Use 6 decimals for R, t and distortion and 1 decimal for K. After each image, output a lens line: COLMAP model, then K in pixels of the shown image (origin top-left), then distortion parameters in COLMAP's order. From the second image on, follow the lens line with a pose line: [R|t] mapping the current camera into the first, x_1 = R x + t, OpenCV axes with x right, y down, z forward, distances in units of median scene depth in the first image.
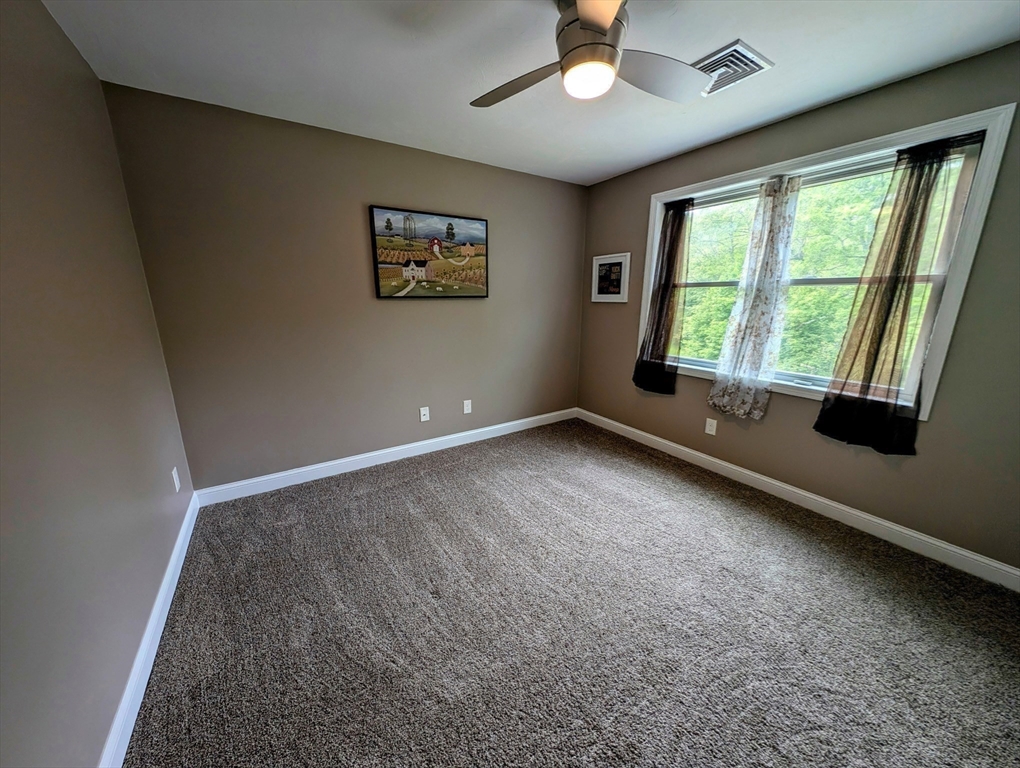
lens RADIAL K [[361.7, 0, 504.1], [0, 361.7, 384.8], [0, 0, 1]] dist [0.005960, -0.003713]
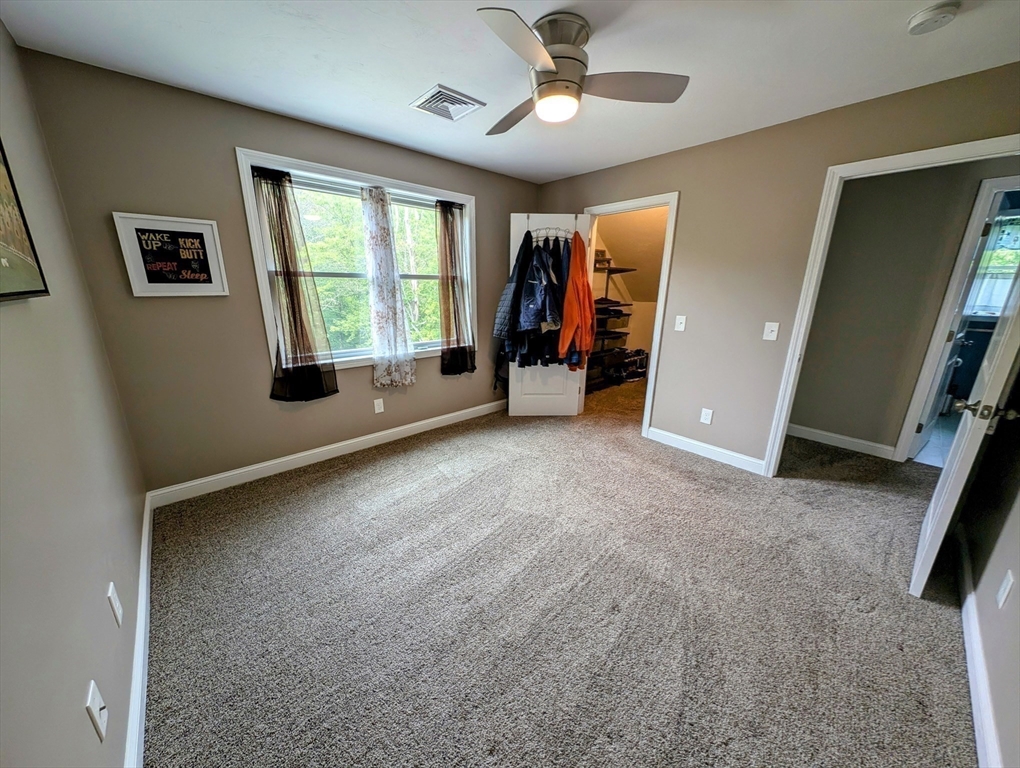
lens RADIAL K [[361.7, 0, 504.1], [0, 361.7, 384.8], [0, 0, 1]] dist [0.005960, -0.003713]
pose [[-0.167885, -0.265283, 0.949442, -0.524786], [0.227030, 0.926819, 0.299106, -0.187845], [-0.959308, 0.265767, -0.095371, 0.724160]]
